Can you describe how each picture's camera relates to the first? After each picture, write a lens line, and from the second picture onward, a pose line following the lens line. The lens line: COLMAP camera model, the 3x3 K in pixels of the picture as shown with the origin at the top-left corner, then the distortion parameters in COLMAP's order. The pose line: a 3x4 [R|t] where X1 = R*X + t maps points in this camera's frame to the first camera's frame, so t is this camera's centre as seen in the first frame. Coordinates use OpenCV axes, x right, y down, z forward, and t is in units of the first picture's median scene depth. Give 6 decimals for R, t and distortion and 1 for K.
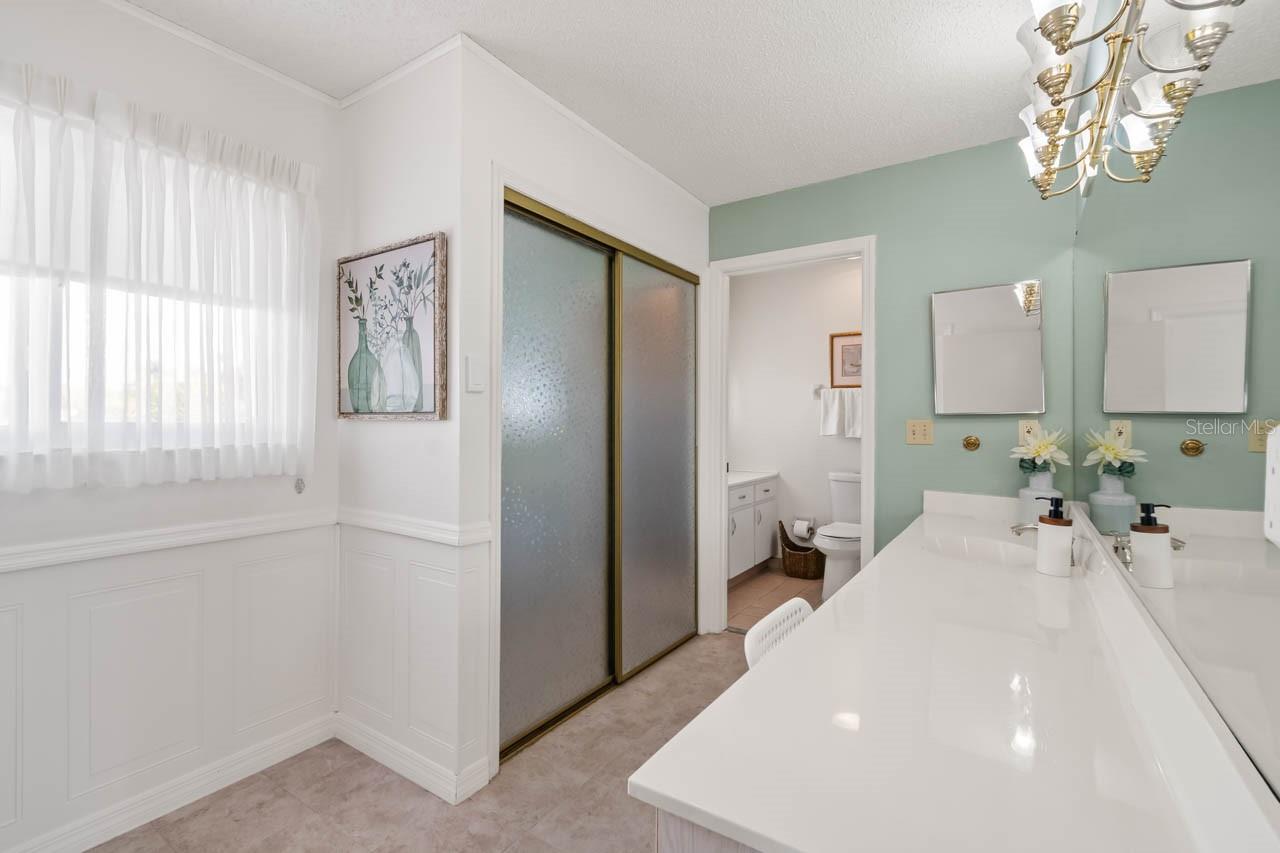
lens RADIAL K [[579.9, 0, 625.0], [0, 579.9, 416.6], [0, 0, 1]] dist [0.006636, -0.003674]
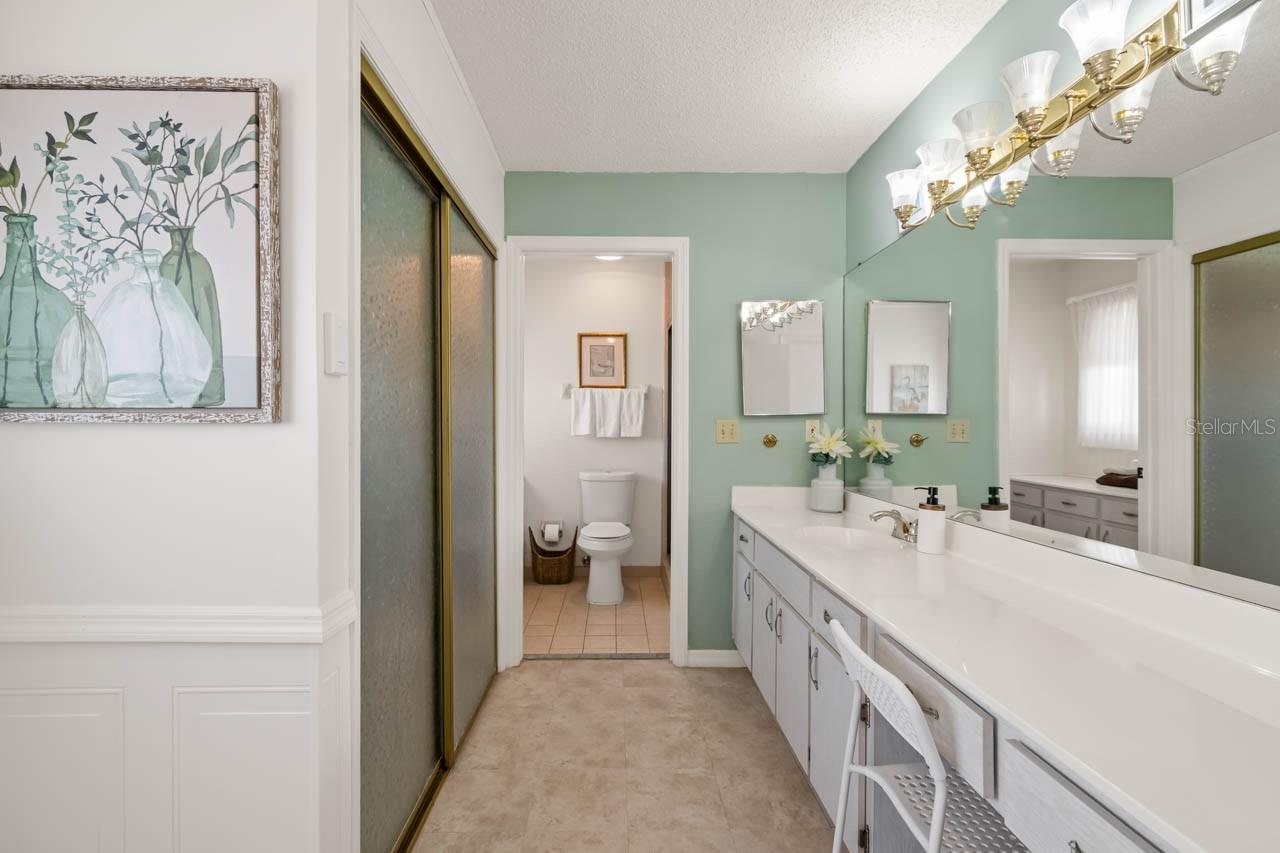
lens RADIAL K [[579.9, 0, 637.9], [0, 579.9, 422.6], [0, 0, 1]] dist [0.006636, -0.003674]
pose [[0.812732, -0.005027, 0.582616, -0.325139], [-0.001409, 0.999943, 0.010594, -0.000515], [-0.582636, -0.009431, 0.812678, 0.313028]]
